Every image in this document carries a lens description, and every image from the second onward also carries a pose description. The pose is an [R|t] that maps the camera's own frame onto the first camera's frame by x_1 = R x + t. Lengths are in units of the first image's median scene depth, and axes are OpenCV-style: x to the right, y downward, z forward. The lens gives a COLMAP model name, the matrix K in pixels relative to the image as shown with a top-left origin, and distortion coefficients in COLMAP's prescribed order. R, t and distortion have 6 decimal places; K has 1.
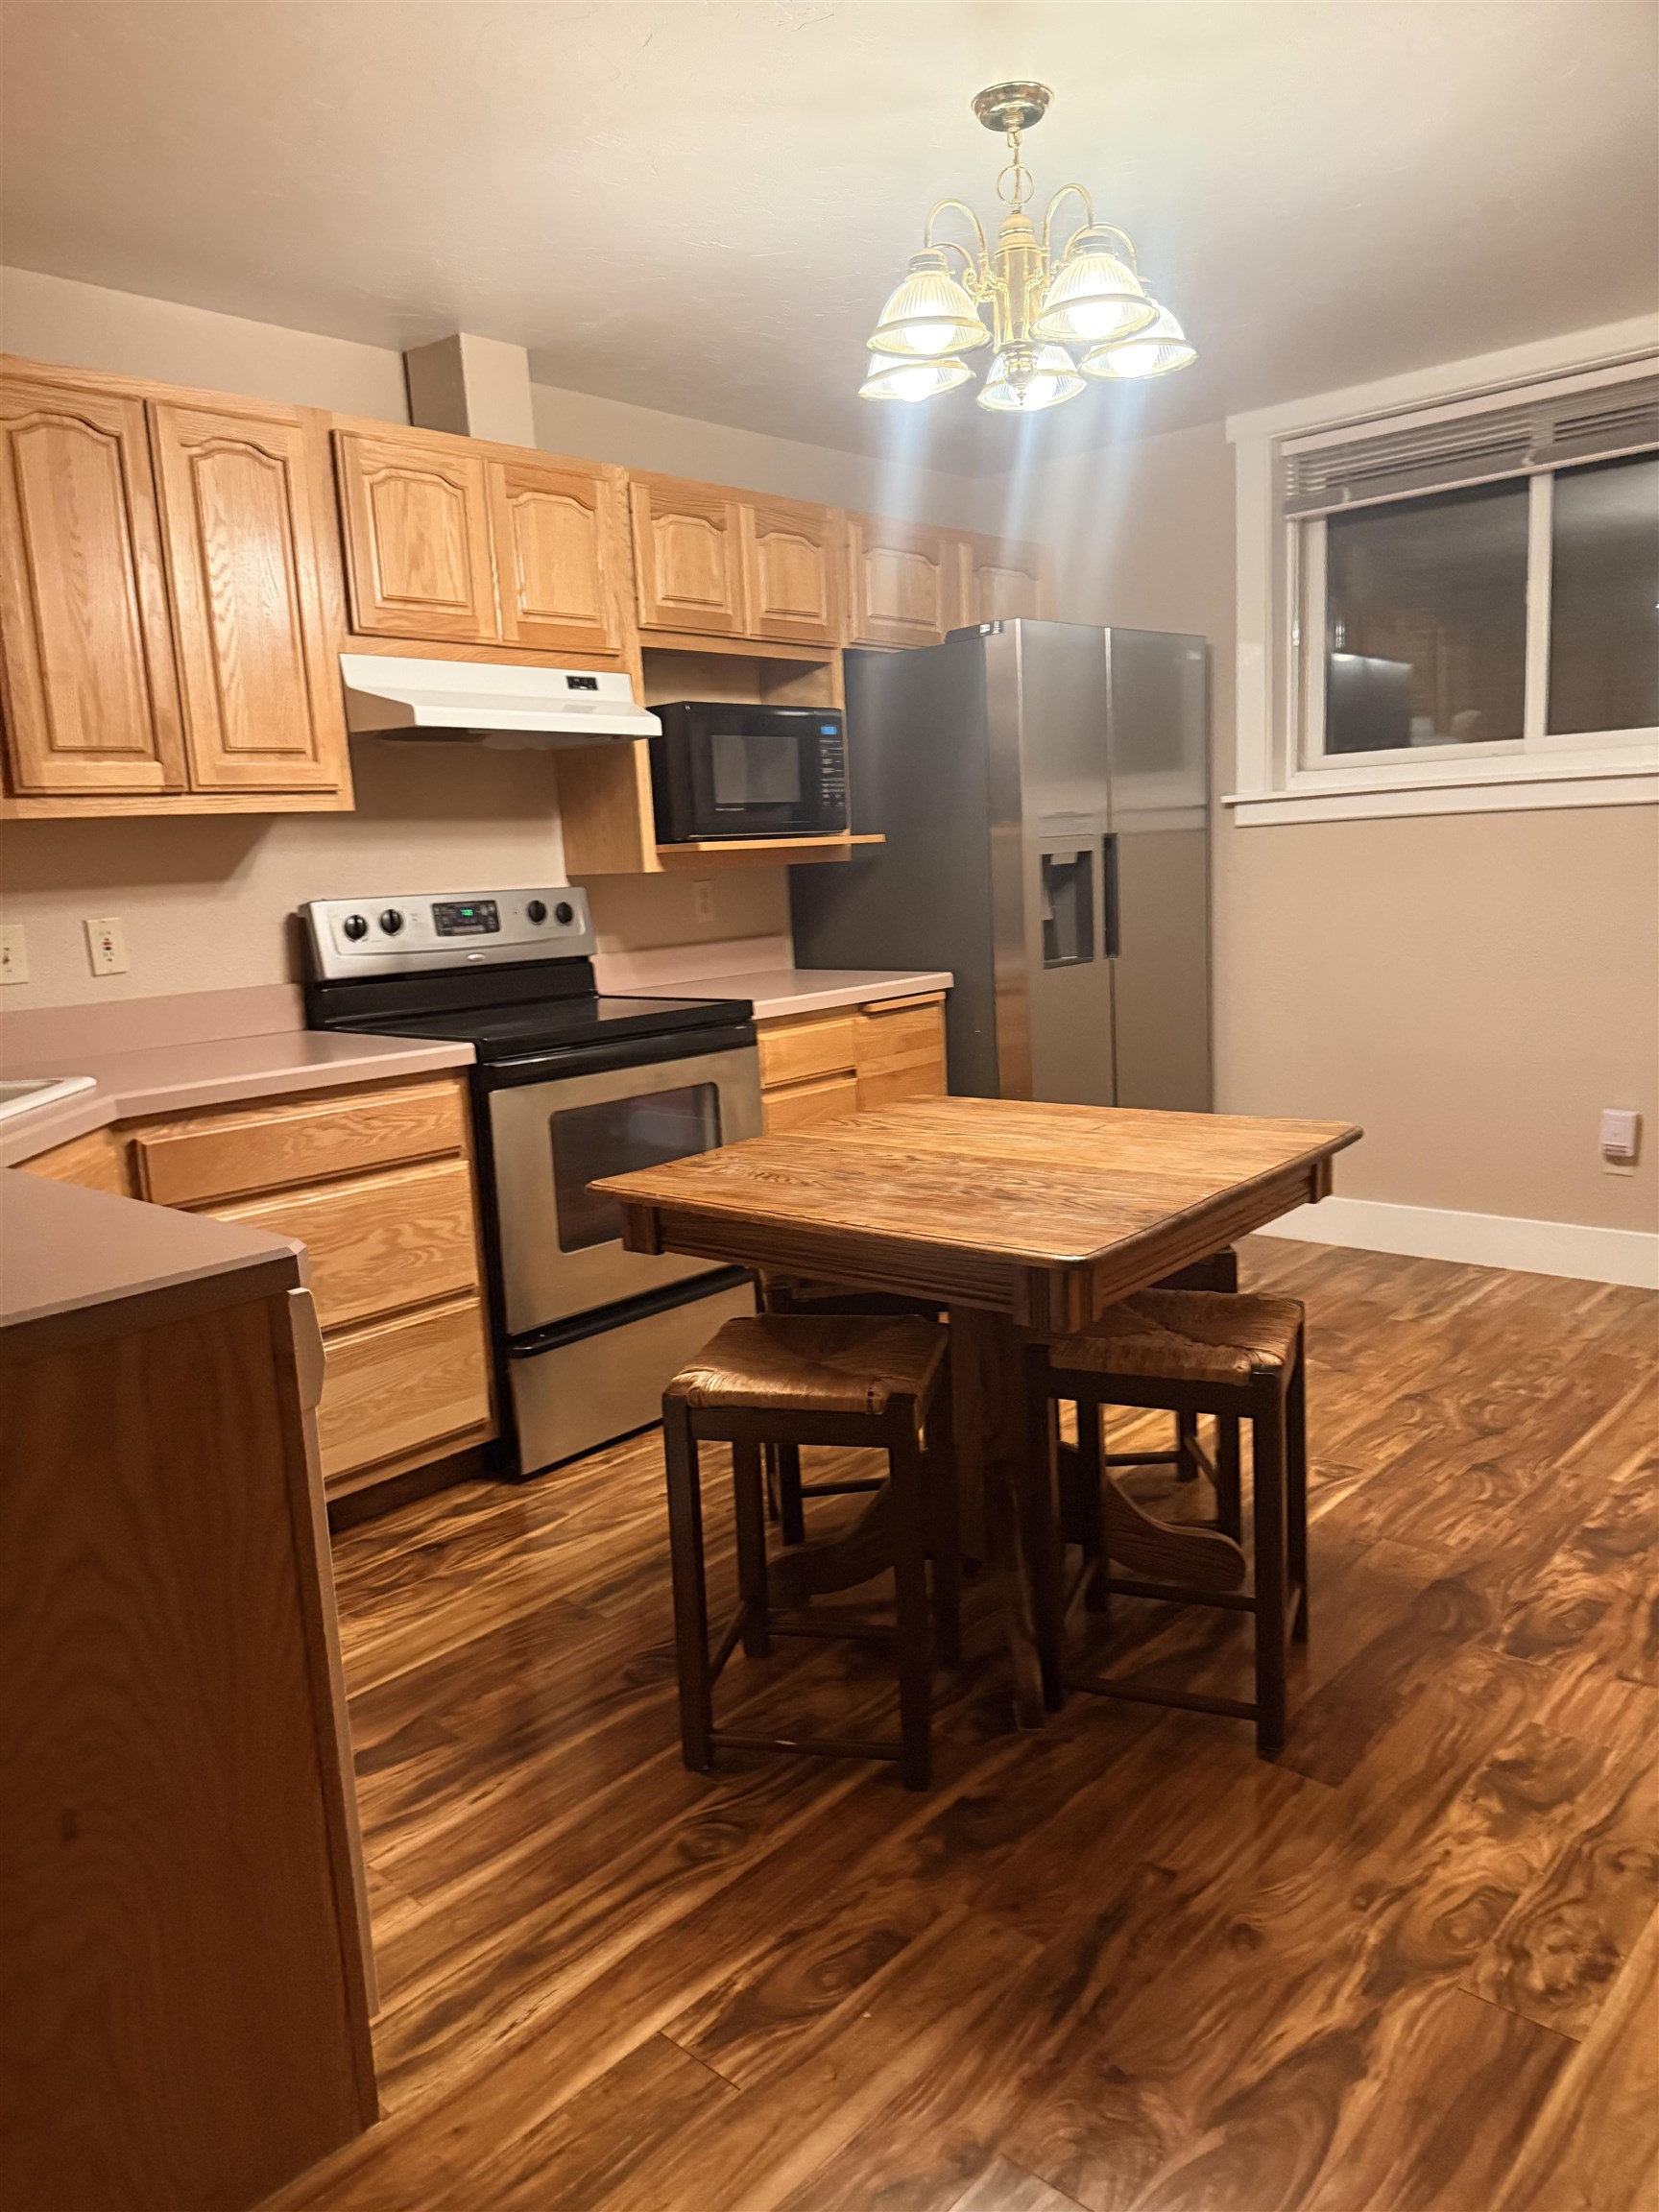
lens RADIAL K [[1569.2, 0, 839.4], [0, 1569.2, 1159.5], [0, 0, 1]] dist [0.020207, -0.018417]
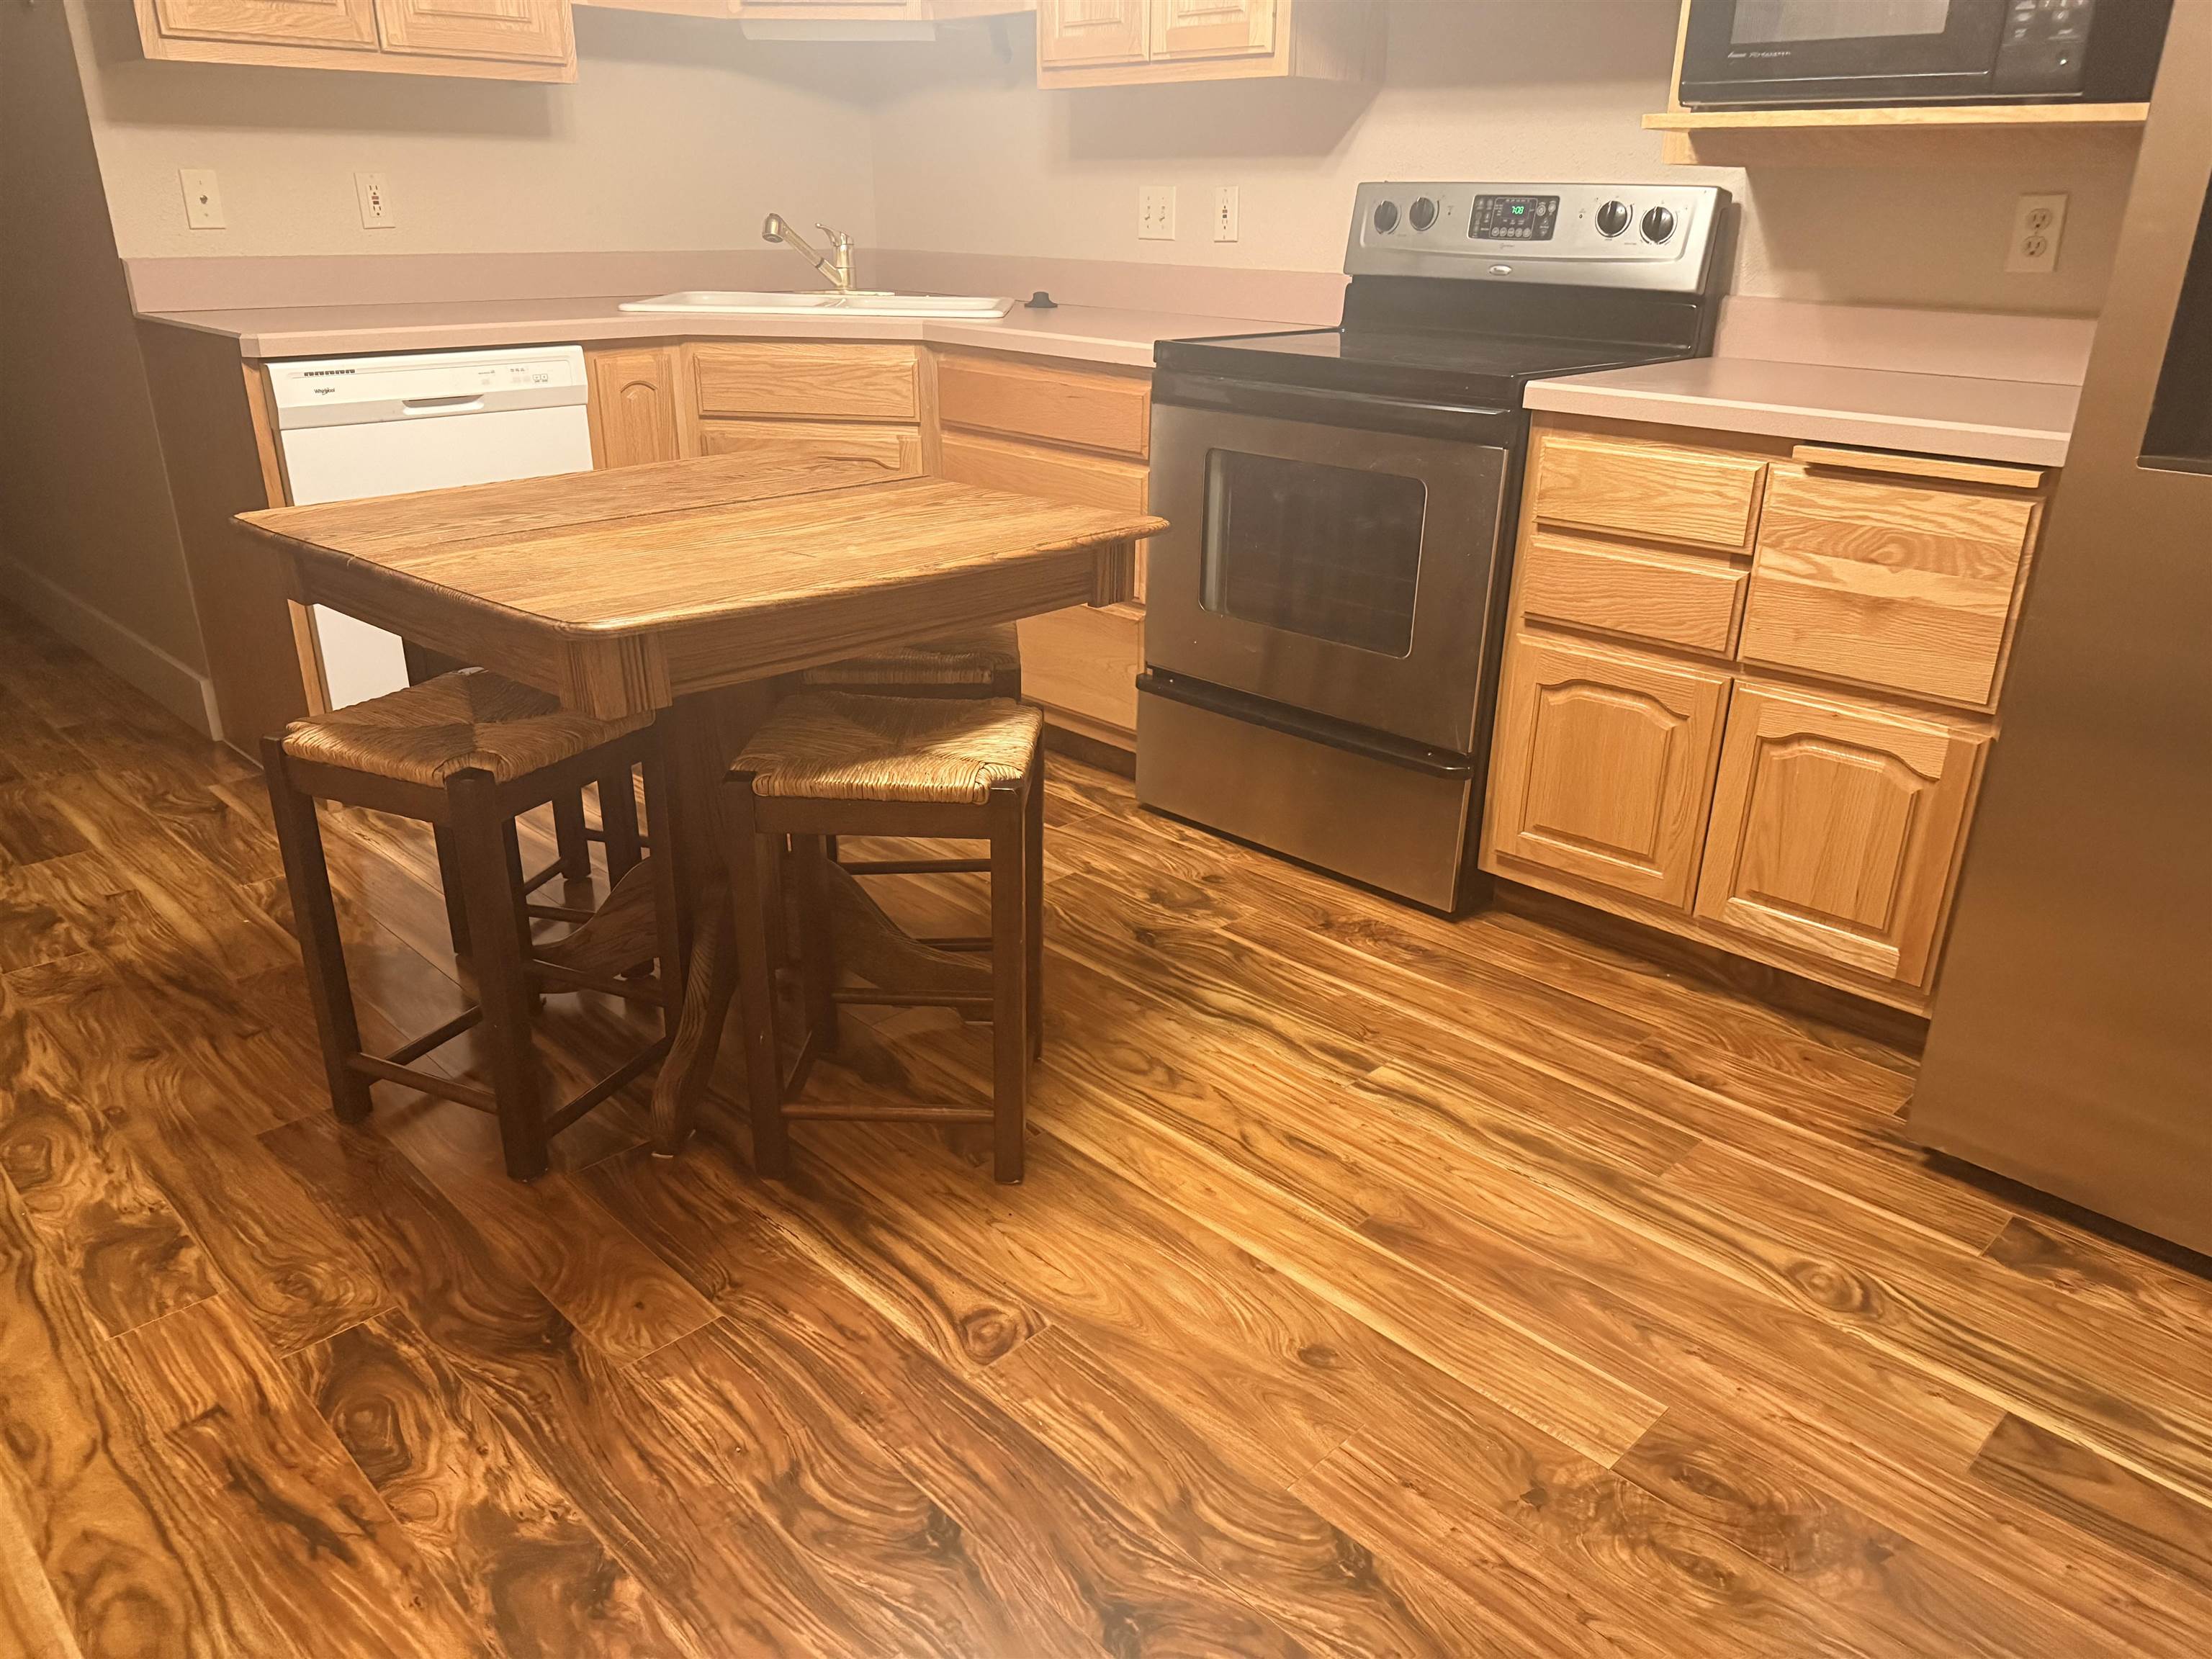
lens RADIAL K [[1569.2, 0, 1105.3], [0, 1569.2, 886.2], [0, 0, 1]] dist [0.020207, -0.018417]
pose [[-0.072415, 0.445388, -0.892404, 0.956522], [-0.203124, 0.869415, 0.450397, -0.264124], [0.976471, 0.213885, 0.027510, 1.271033]]
